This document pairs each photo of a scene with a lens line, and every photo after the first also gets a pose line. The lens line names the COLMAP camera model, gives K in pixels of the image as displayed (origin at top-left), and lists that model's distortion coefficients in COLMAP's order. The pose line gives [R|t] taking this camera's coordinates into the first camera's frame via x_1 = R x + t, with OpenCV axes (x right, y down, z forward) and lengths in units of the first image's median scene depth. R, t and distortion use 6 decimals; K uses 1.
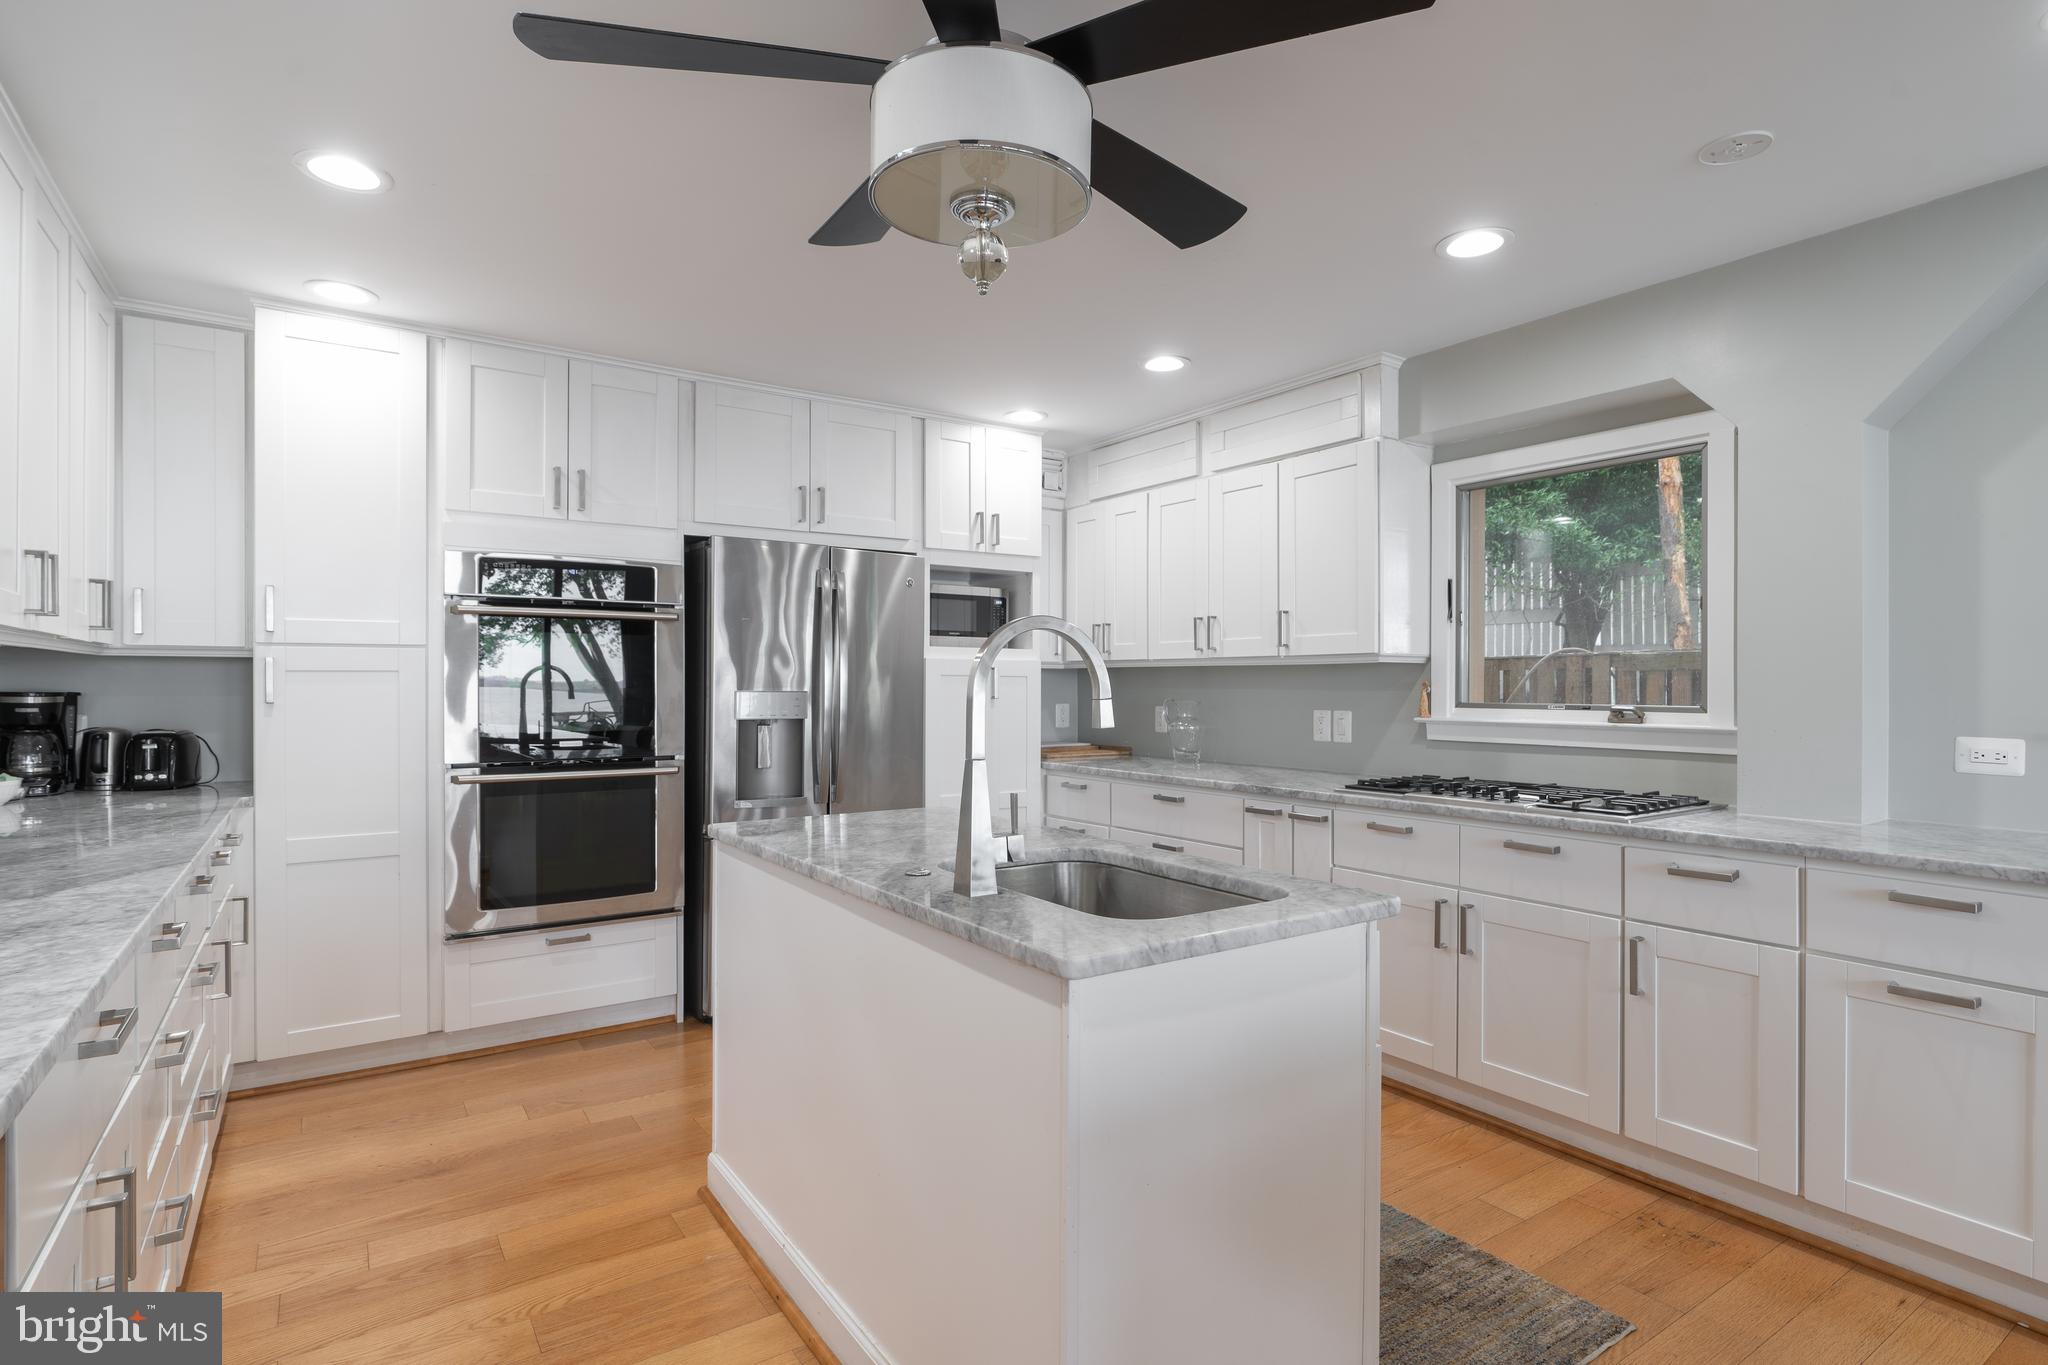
lens RADIAL K [[1025.7, 0, 1020.7], [0, 1025.7, 690.3], [0, 0, 1]] dist [-0.002589, 0.000284]
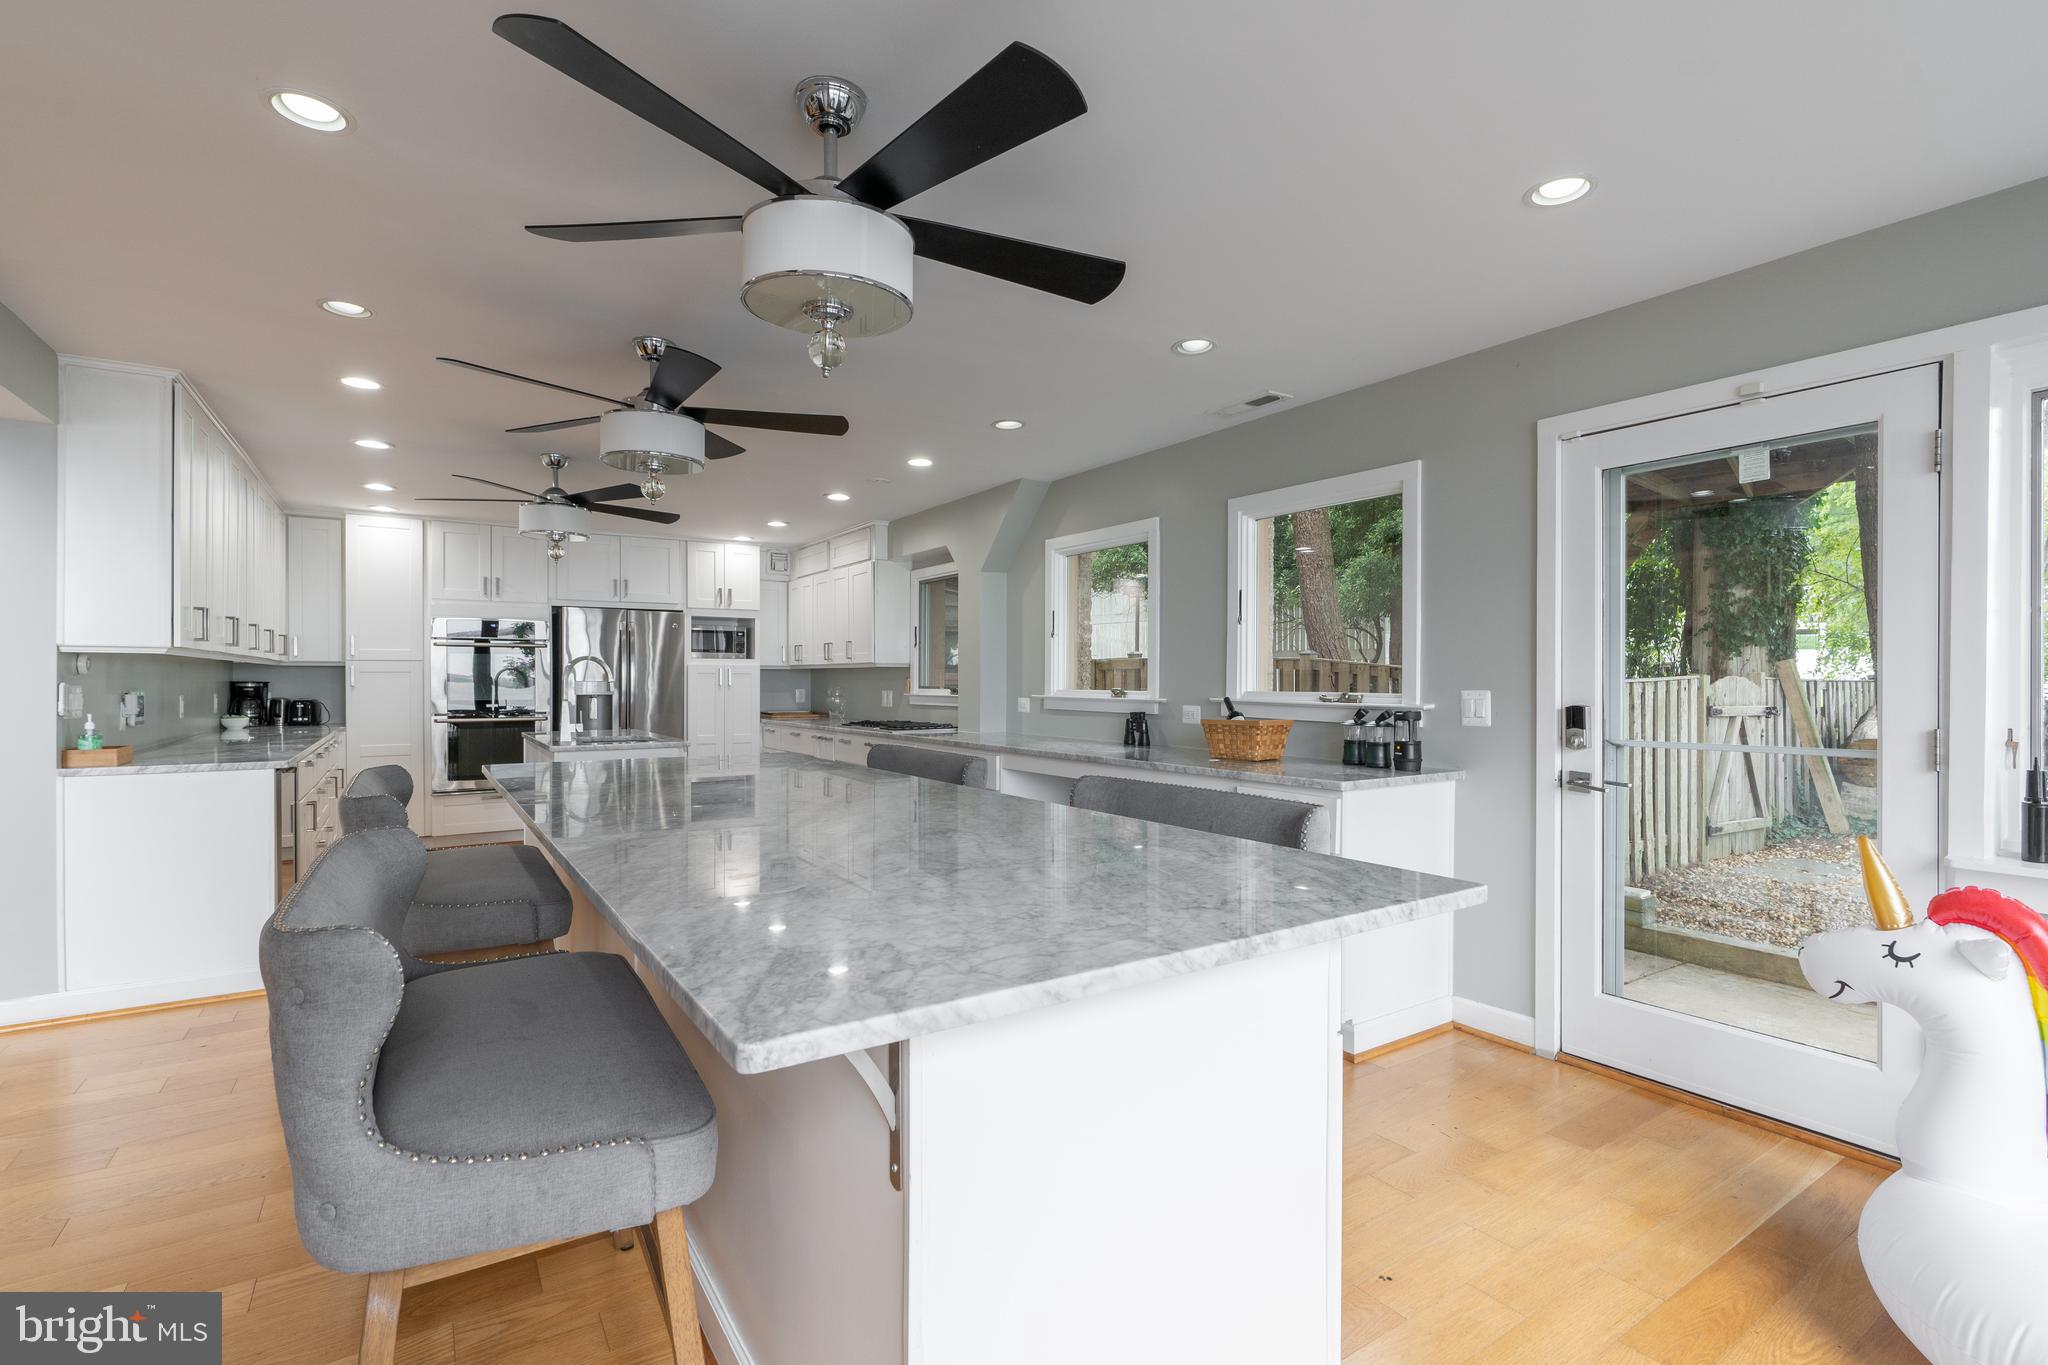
lens RADIAL K [[932.8, 0, 1022.8], [0, 932.8, 688.2], [0, 0, 1]] dist [0.000189, -0.000036]
pose [[0.999913, -0.001529, -0.013069, 0.659129], [0.001570, 0.999994, 0.003089, 0.010371], [0.013064, -0.003109, 0.999910, -0.886971]]
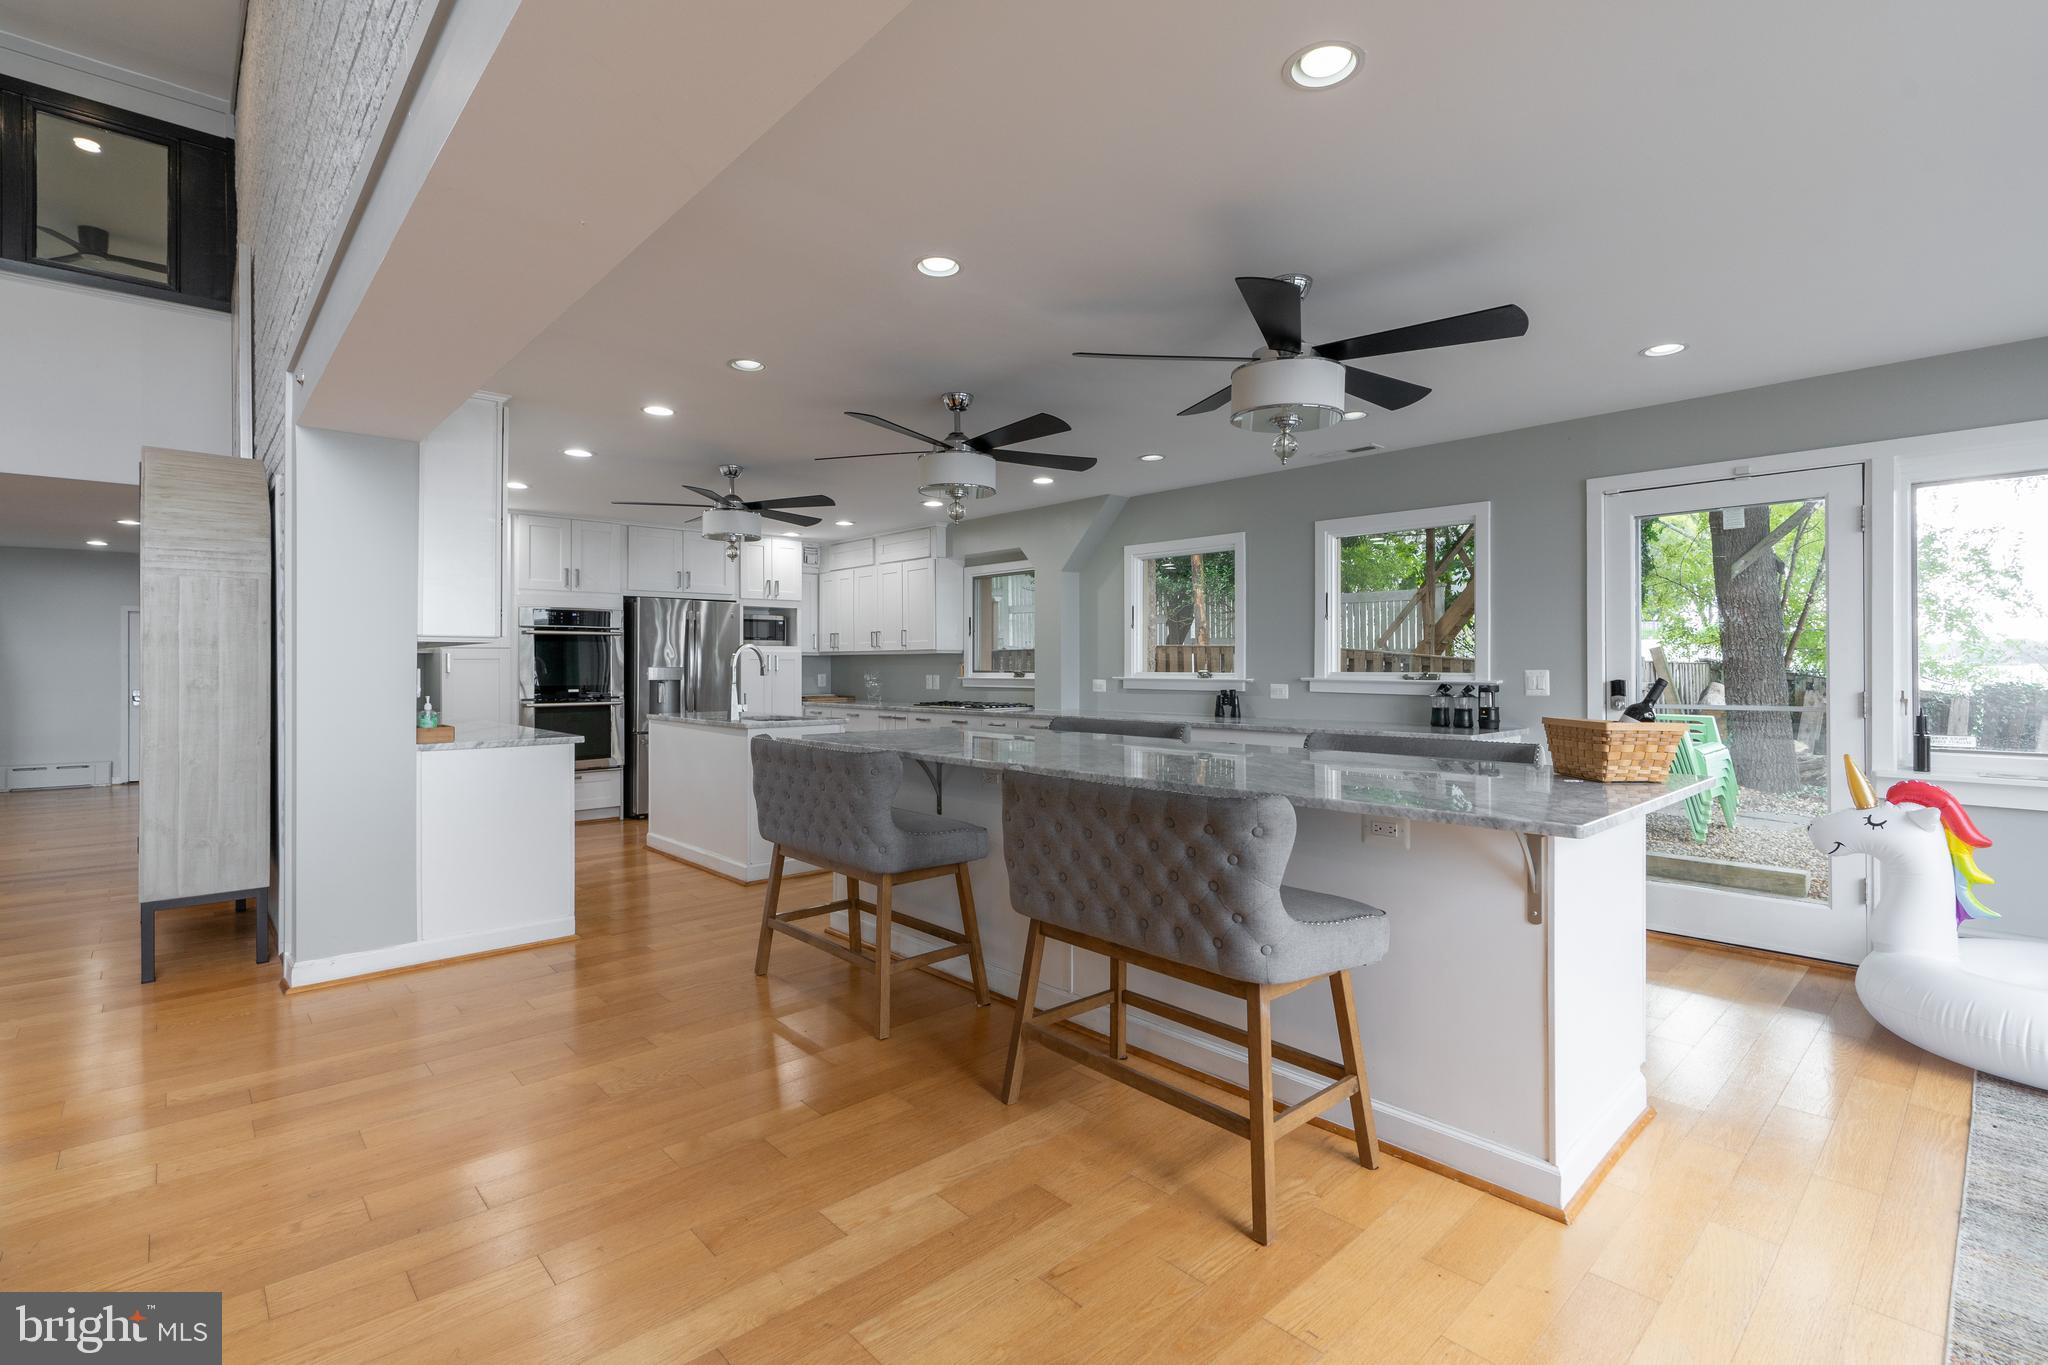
lens RADIAL K [[935.7, 0, 1019.1], [0, 935.7, 664.1], [0, 0, 1]] dist [-0.001583, -0.000420]
pose [[0.988684, -0.004721, 0.149940, 0.209833], [0.005847, 0.999958, -0.007073, 0.012993], [-0.149900, 0.007870, 0.988670, -1.114365]]
